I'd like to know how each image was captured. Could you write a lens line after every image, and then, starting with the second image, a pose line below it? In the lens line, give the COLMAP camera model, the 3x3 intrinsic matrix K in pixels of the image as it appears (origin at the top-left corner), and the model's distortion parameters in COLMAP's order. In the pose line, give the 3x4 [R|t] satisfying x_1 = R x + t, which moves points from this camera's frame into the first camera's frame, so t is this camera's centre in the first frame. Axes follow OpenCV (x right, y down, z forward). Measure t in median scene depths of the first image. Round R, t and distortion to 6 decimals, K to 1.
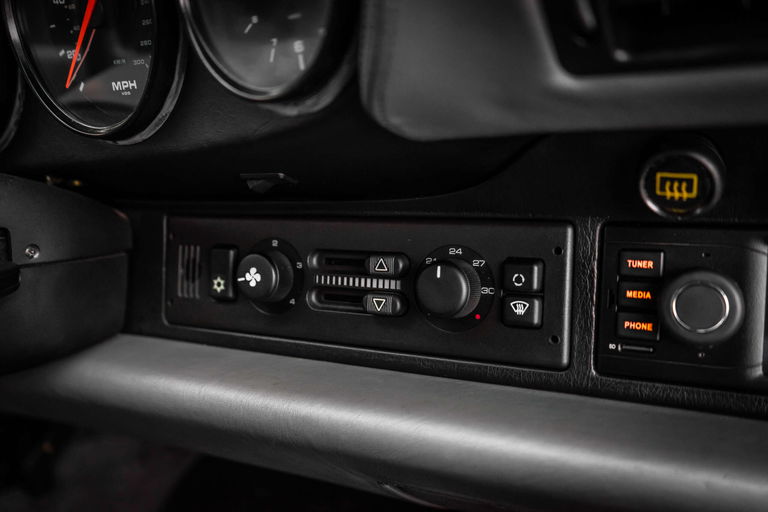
lens RADIAL K [[744.1, 0, 384.3], [0, 744.1, 254.4], [0, 0, 1]] dist [0.009657, 0.000000]
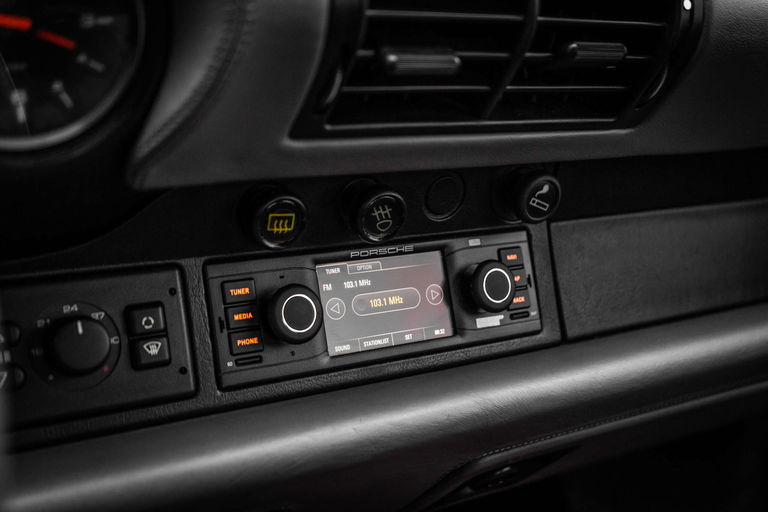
lens RADIAL K [[964.9, 0, 377.7], [0, 964.9, 261.7], [0, 0, 1]] dist [0.025107, 0.000000]
pose [[0.512467, -0.077751, 0.855180, -0.887777], [0.176021, 0.984256, -0.015994, 0.029946], [-0.840472, 0.158726, 0.518085, -0.016668]]
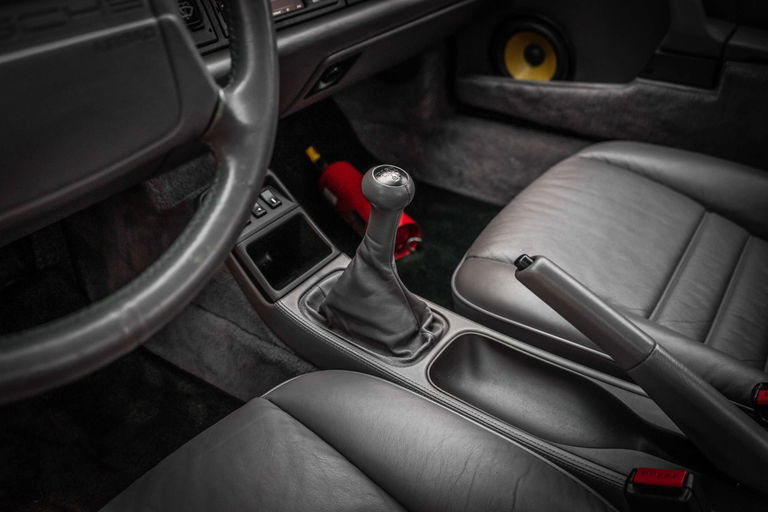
lens RADIAL K [[646.8, 0, 386.9], [0, 646.8, 261.4], [0, 0, 1]] dist [0.026817, -0.005496]
pose [[0.112586, -0.483753, 0.867933, -1.895495], [0.245314, 0.859980, 0.447499, -0.041045], [-0.962884, 0.162534, 0.215493, 0.012893]]
